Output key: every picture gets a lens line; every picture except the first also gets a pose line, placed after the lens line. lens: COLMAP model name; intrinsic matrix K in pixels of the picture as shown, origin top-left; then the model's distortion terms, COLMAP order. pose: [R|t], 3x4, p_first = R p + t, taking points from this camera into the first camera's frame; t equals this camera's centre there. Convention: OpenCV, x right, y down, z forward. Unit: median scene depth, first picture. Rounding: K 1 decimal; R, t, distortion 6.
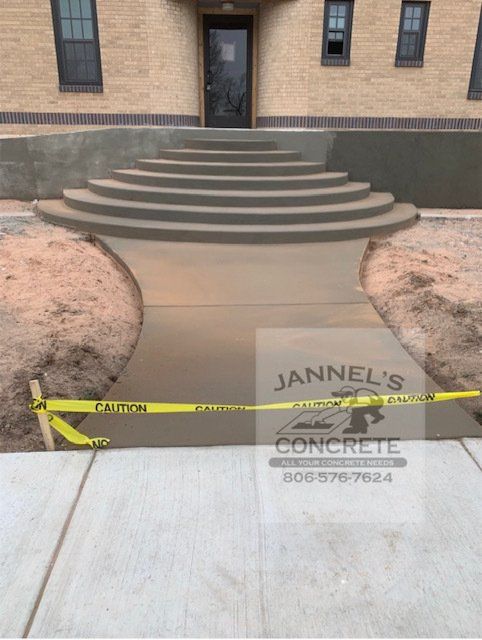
lens RADIAL K [[509.8, 0, 241.0], [0, 509.8, 320.0], [0, 0, 1]] dist [-0.005173, -0.010059]
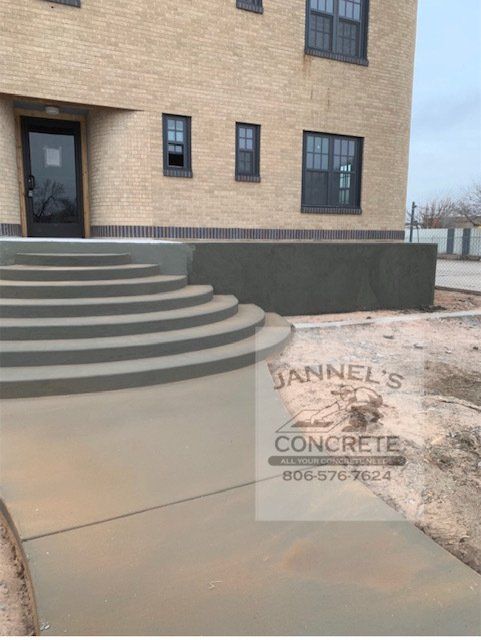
lens RADIAL K [[454.7, 0, 240.5], [0, 454.7, 320.0], [0, 0, 1]] dist [-0.037069, 0.001334]
pose [[0.904570, -0.076835, 0.419344, -0.090699], [0.142557, 0.981518, -0.127670, -0.105439], [-0.401785, 0.175267, 0.898805, 0.224626]]
